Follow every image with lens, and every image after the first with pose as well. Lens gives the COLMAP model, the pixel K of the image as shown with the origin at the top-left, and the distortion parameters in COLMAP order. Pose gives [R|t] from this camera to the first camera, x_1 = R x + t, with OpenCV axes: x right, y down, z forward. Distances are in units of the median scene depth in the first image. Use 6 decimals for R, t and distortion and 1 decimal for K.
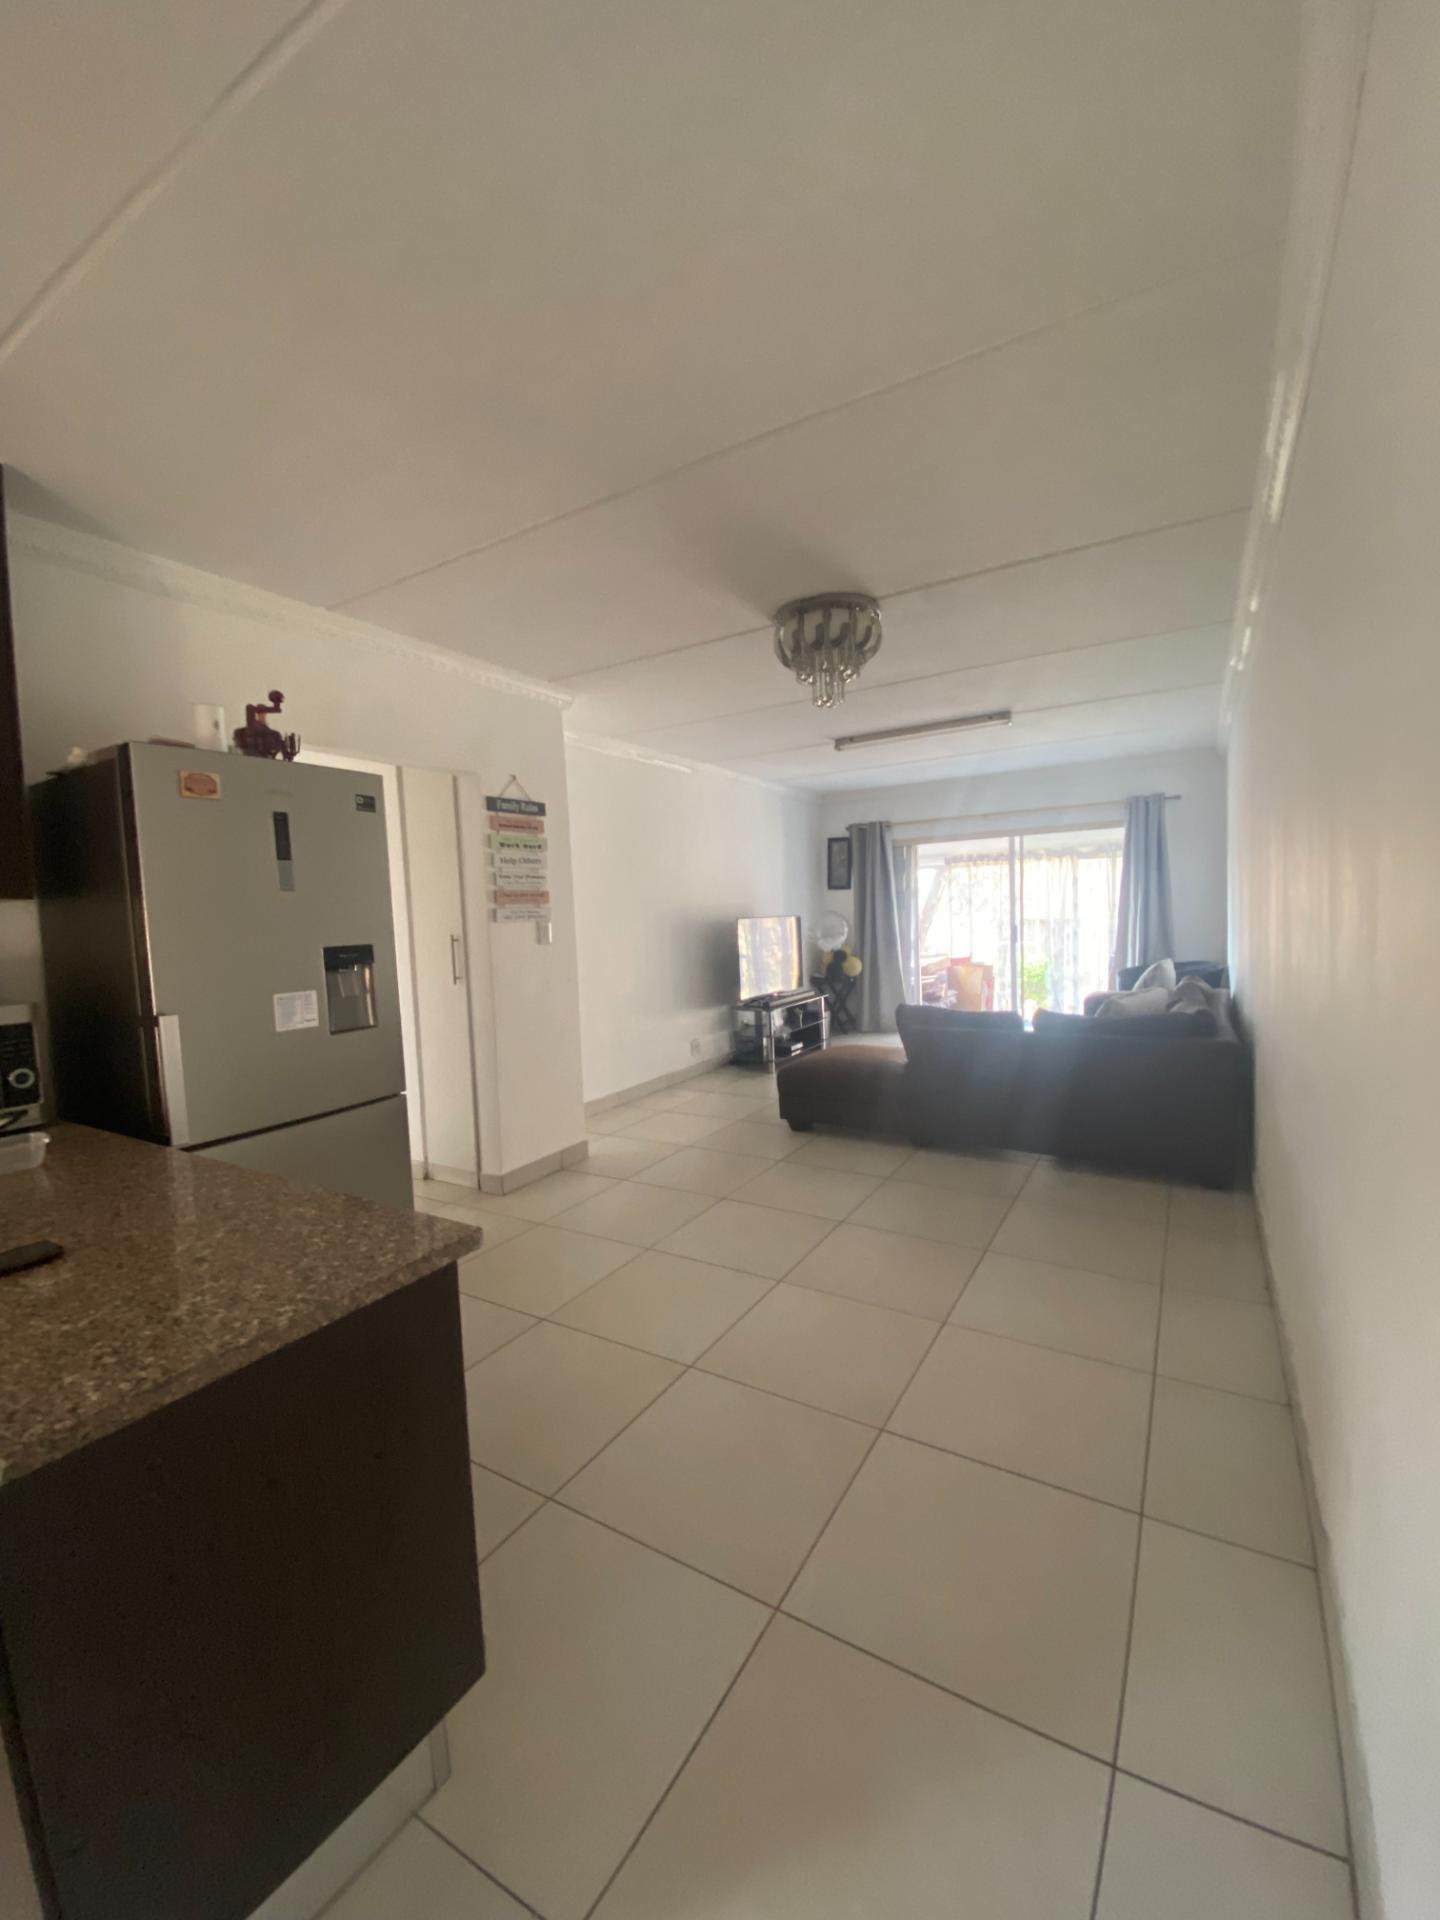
lens RADIAL K [[774.5, 0, 725.4], [0, 774.5, 967.4], [0, 0, 1]] dist [0.030114, -0.027680]
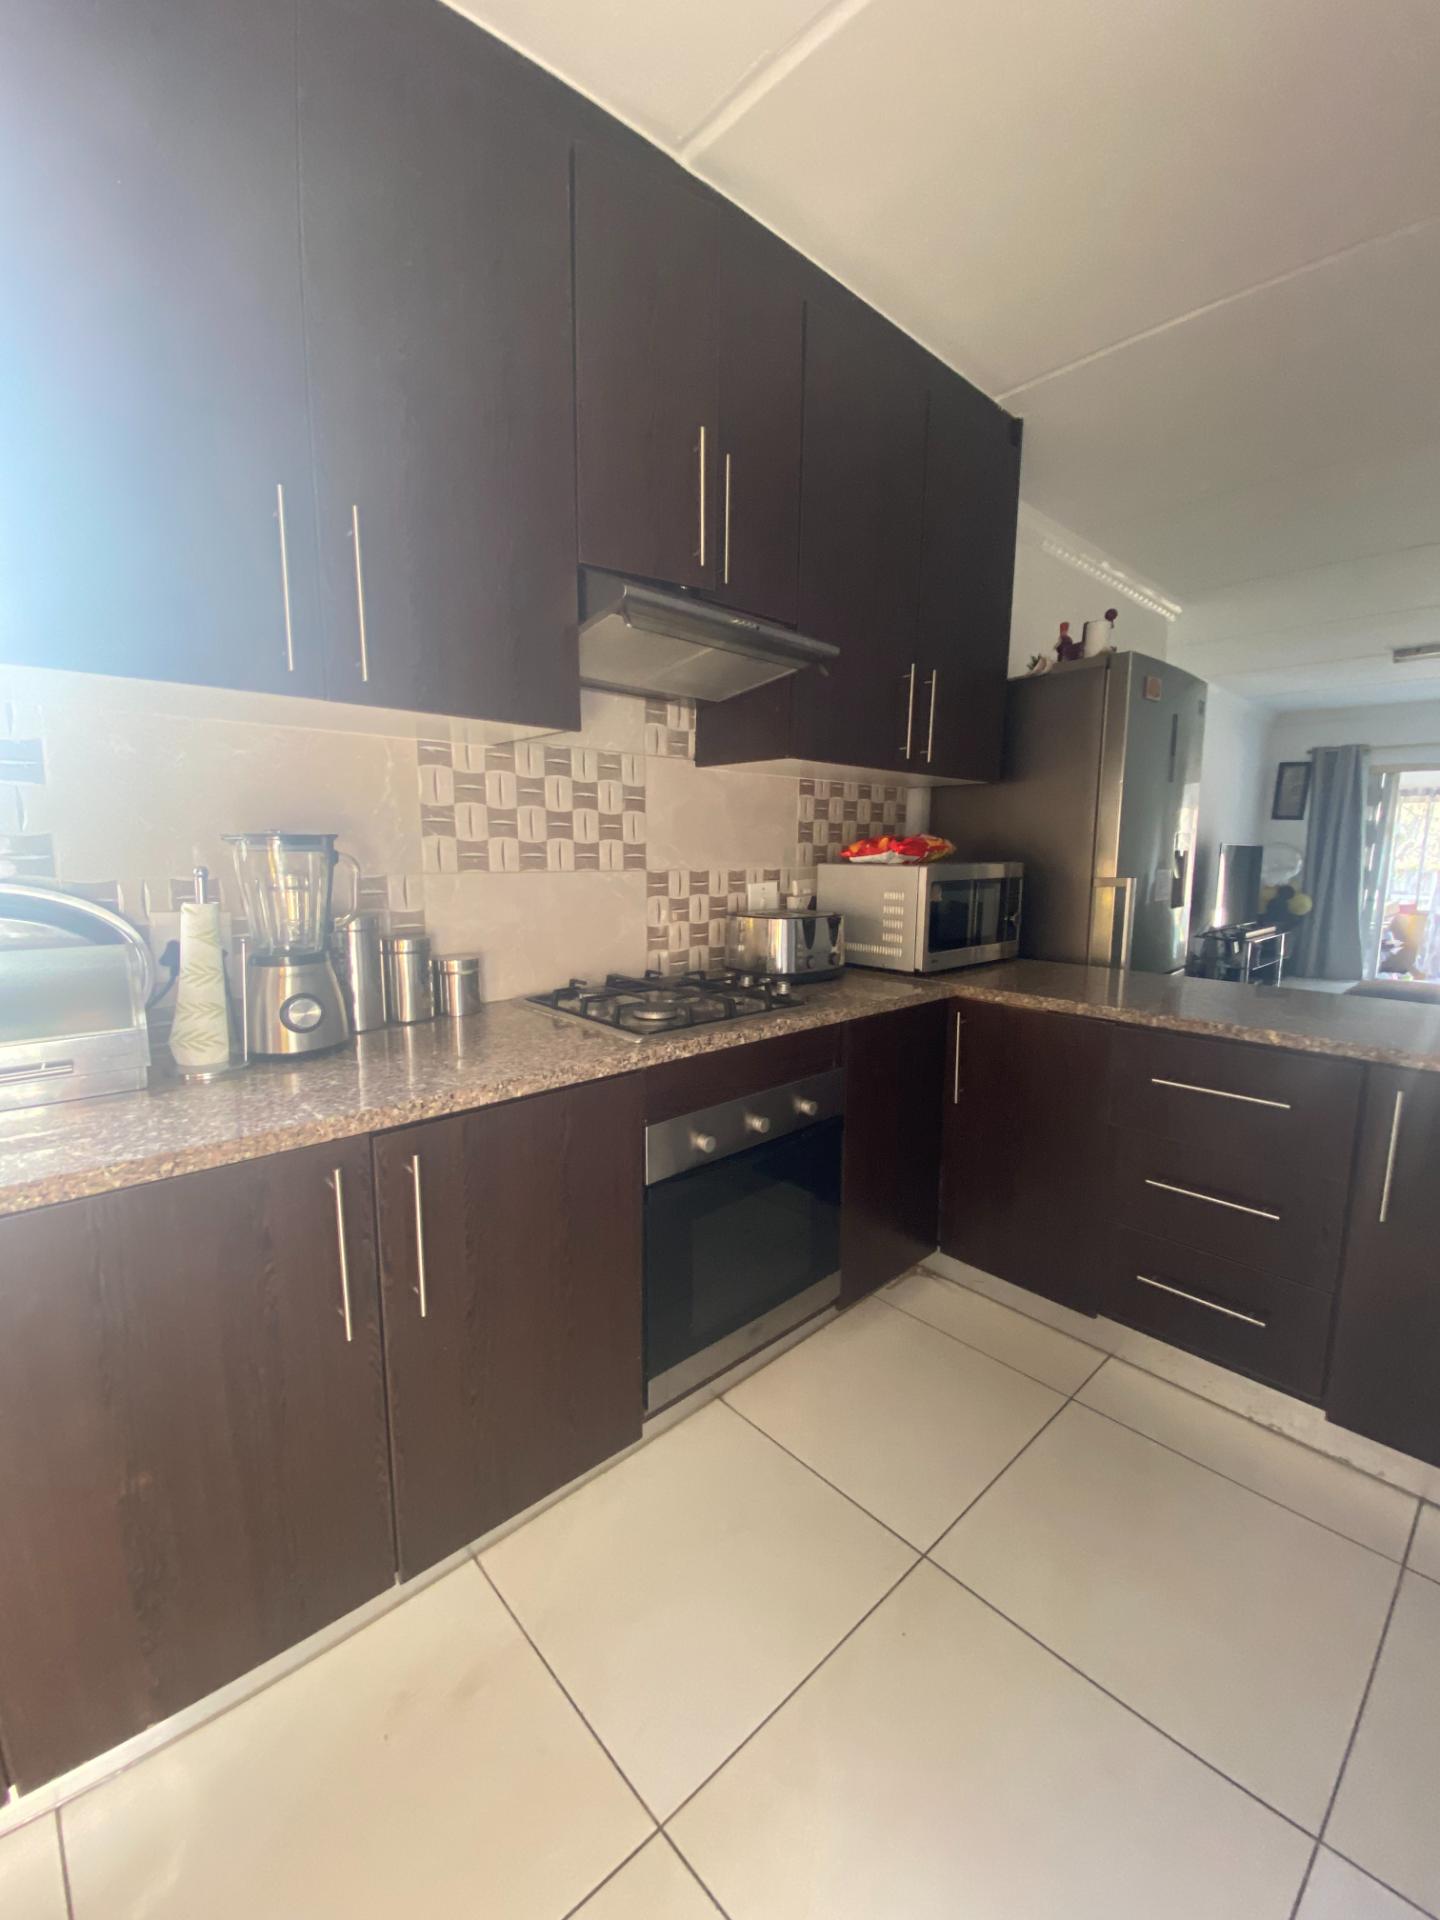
lens RADIAL K [[783.8, 0, 715.2], [0, 783.8, 967.8], [0, 0, 1]] dist [0.017926, -0.021329]
pose [[0.956981, 0.081772, -0.278388, -0.340517], [-0.058934, 0.994246, 0.089453, 0.045209], [0.284101, -0.069198, 0.956294, -0.140577]]
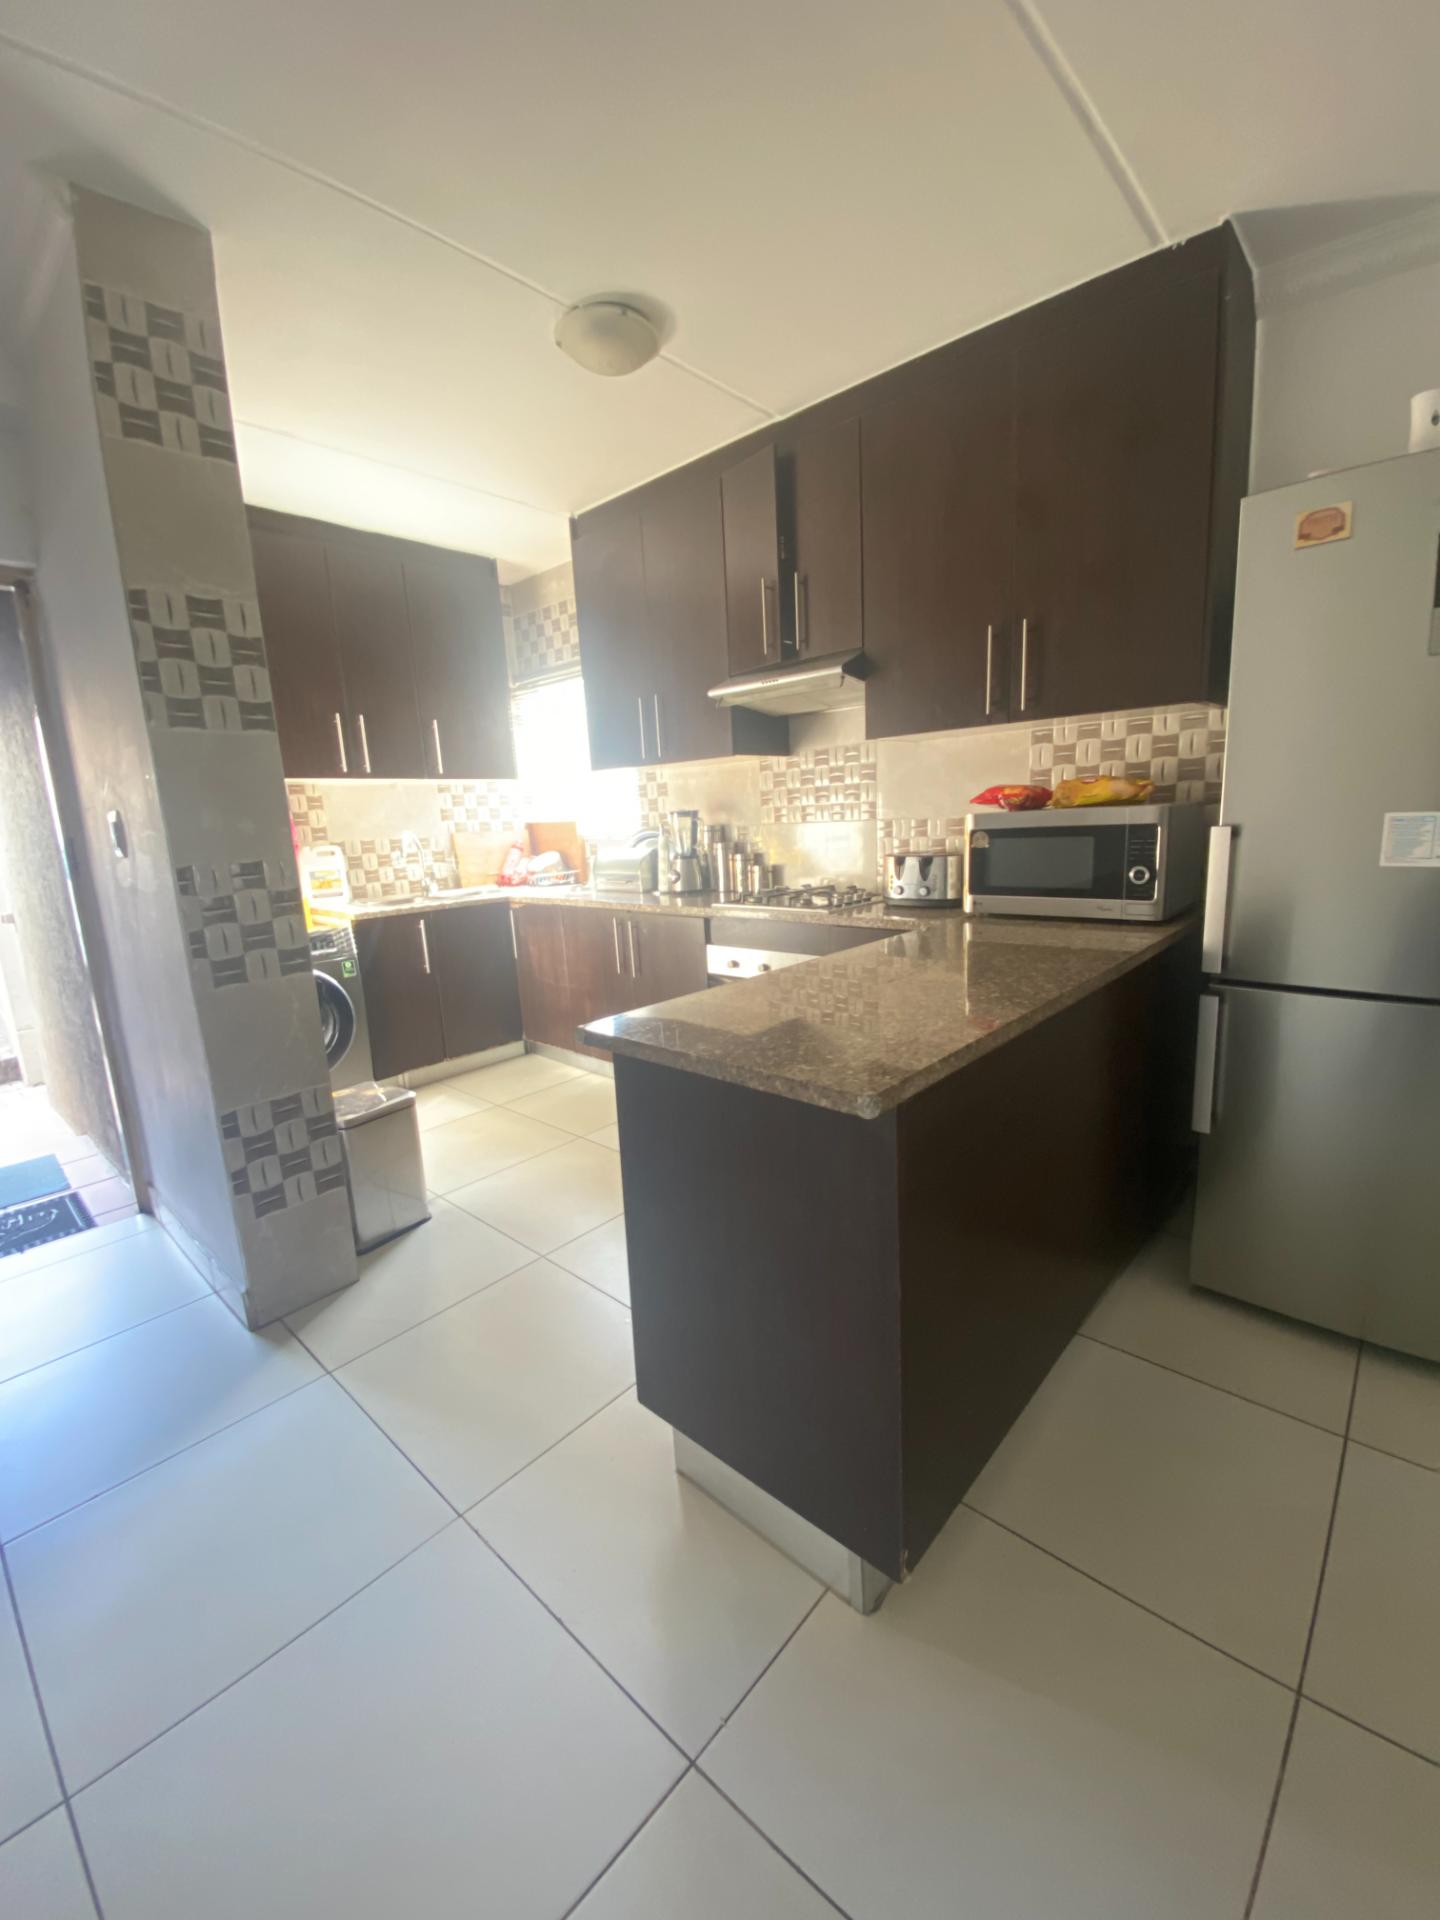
lens RADIAL K [[783.8, 0, 715.2], [0, 783.8, 967.8], [0, 0, 1]] dist [0.017926, -0.021329]
pose [[-0.208122, 0.234220, -0.949645, 0.100328], [-0.013079, 0.970152, 0.242144, 0.002859], [0.978015, 0.062816, -0.198847, 0.219102]]
